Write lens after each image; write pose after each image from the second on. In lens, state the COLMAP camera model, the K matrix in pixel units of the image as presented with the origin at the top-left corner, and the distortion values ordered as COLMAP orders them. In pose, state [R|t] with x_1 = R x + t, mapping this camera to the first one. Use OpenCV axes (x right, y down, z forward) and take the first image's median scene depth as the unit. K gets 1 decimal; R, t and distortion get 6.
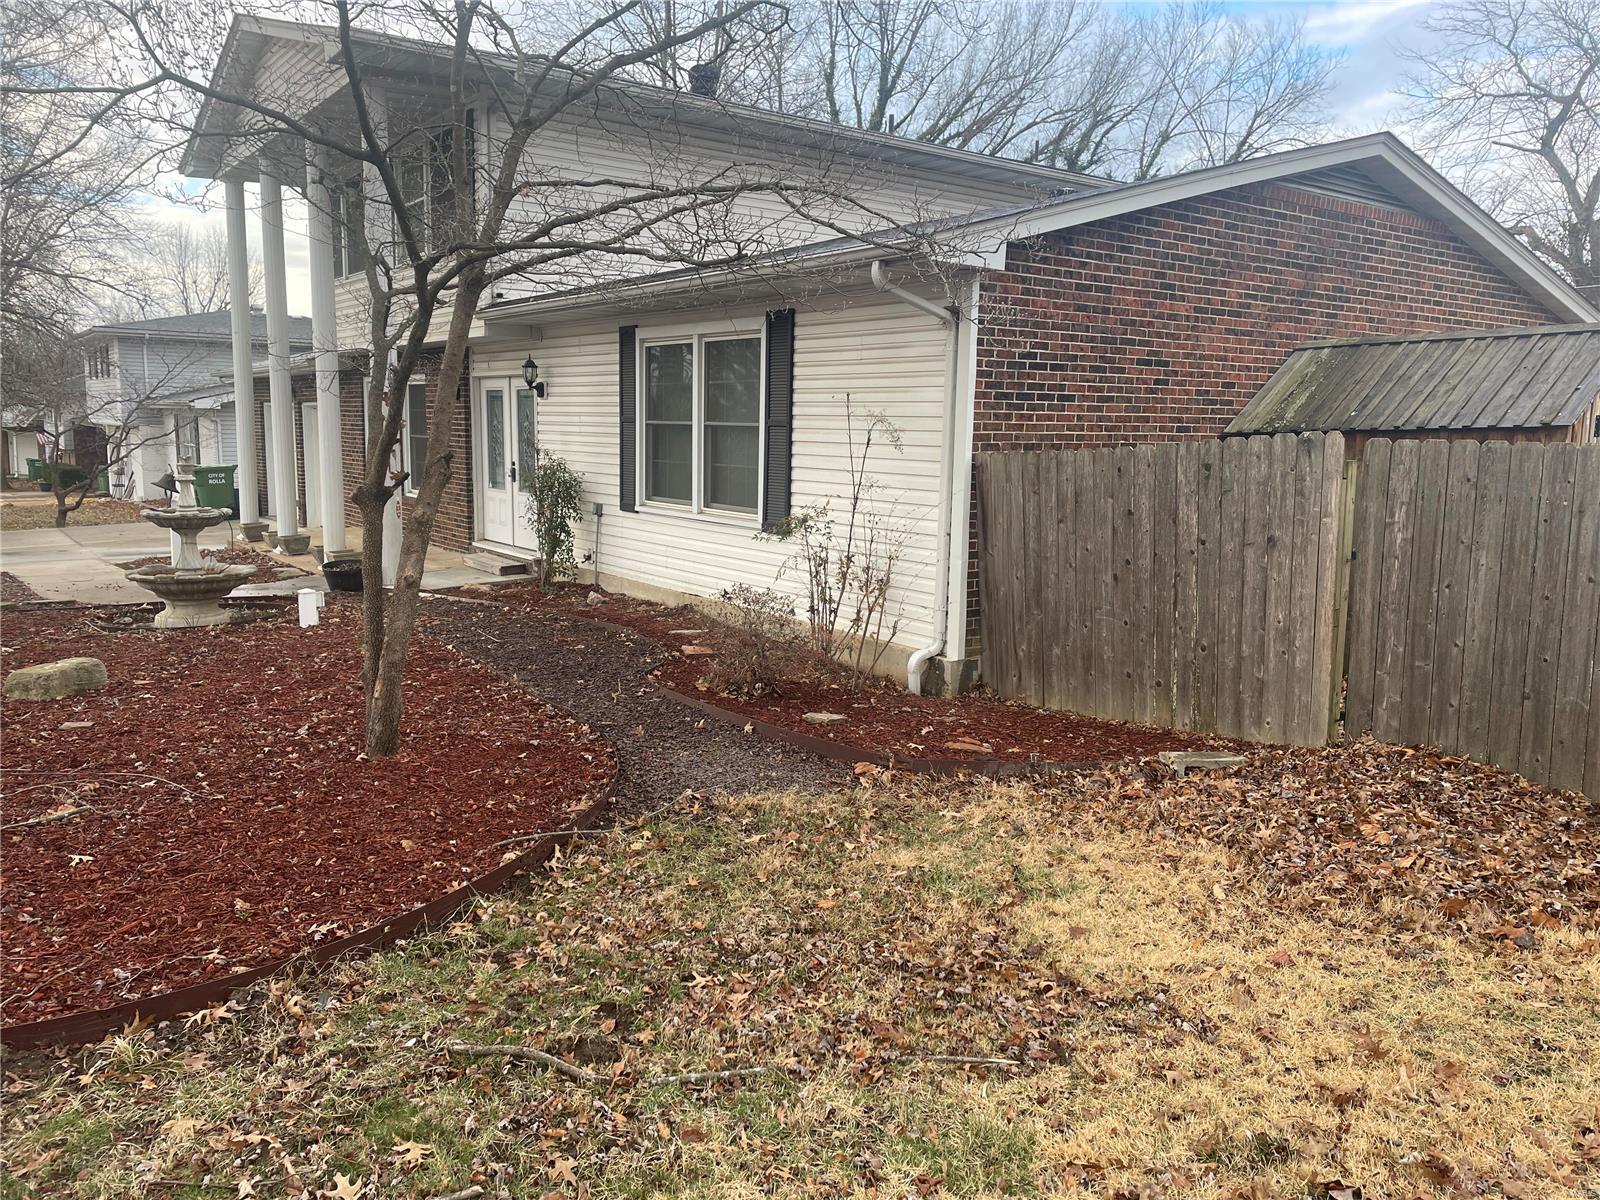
lens RADIAL K [[1187.3, 0, 797.6], [0, 1187.3, 583.5], [0, 0, 1]] dist [0.115077, -0.140047]
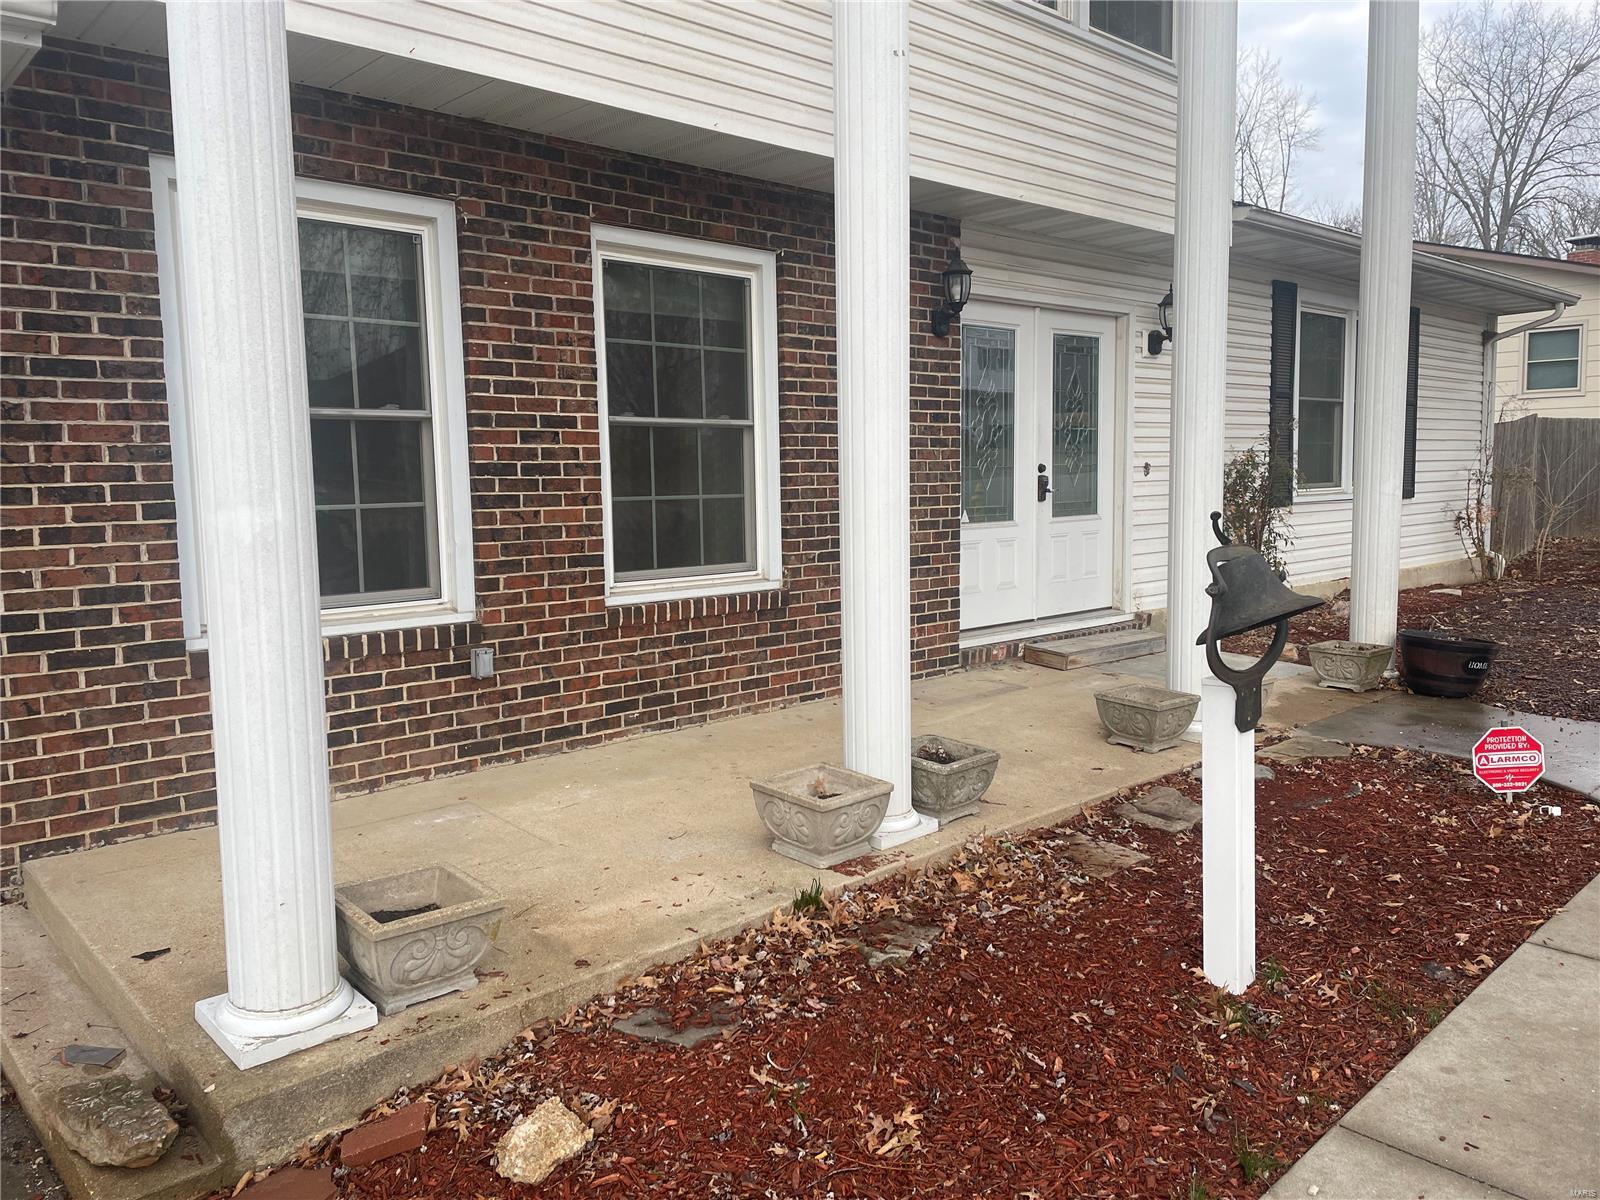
lens RADIAL K [[1207.8, 0, 802.5], [0, 1207.8, 591.7], [0, 0, 1]] dist [0.100303, -0.138646]
pose [[-0.123359, -0.114245, 0.985764, -1.142919], [0.146025, 0.980448, 0.131902, -0.196805], [-0.981560, 0.160218, -0.104264, 1.725107]]
